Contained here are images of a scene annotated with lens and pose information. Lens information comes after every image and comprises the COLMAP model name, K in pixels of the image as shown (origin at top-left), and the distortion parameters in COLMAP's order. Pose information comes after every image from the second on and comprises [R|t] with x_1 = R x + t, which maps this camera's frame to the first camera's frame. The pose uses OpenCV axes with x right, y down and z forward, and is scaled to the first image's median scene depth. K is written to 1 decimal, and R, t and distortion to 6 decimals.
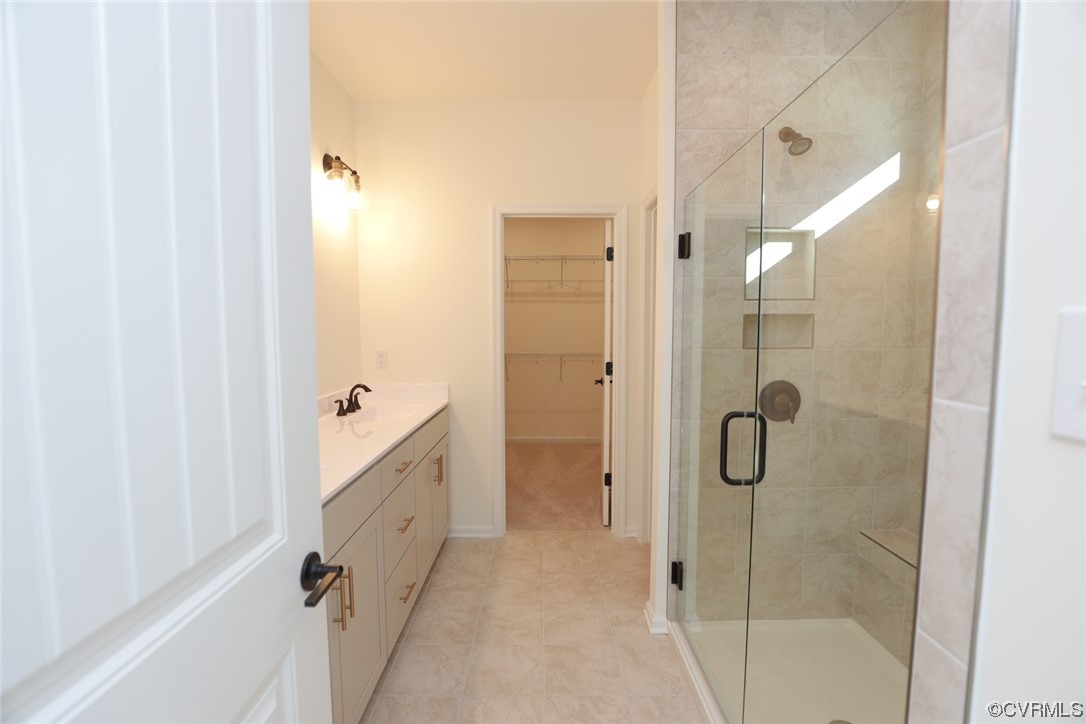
lens RADIAL K [[500.2, 0, 542.9], [0, 500.2, 359.2], [0, 0, 1]] dist [-0.031897, 0.004366]
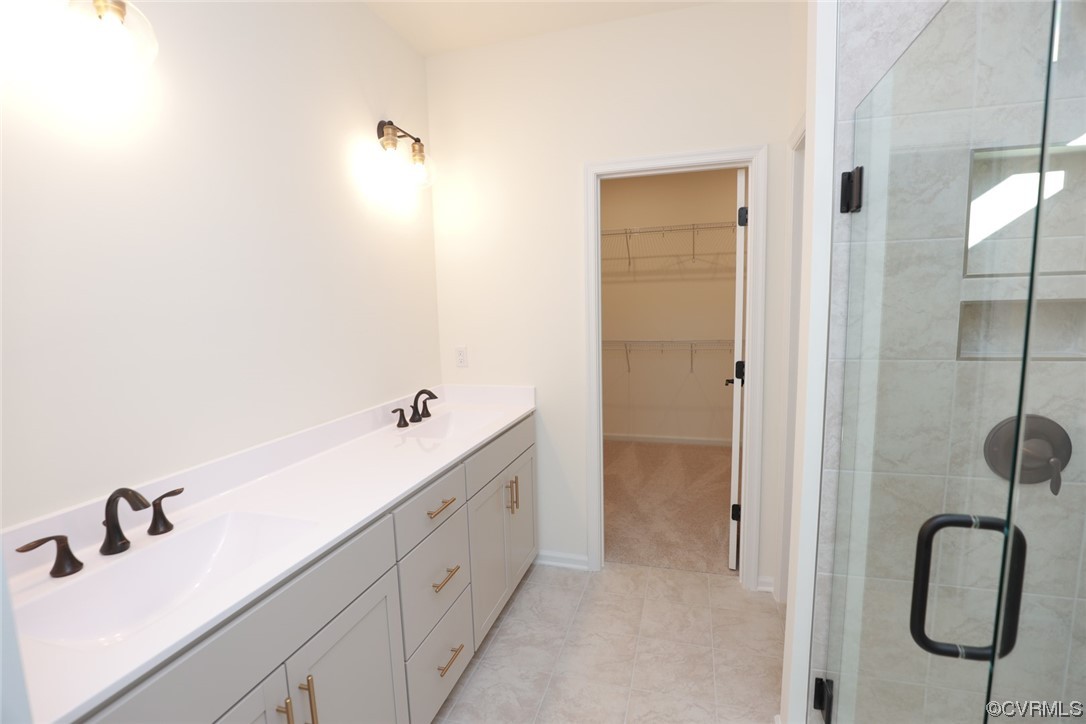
lens RADIAL K [[500.2, 0, 542.6], [0, 500.2, 365.9], [0, 0, 1]] dist [-0.031897, 0.004366]
pose [[0.958641, 0.010369, -0.284428, 0.077360], [0.006056, 0.998367, 0.056807, -0.041227], [0.284553, -0.056180, 0.957013, 0.247041]]
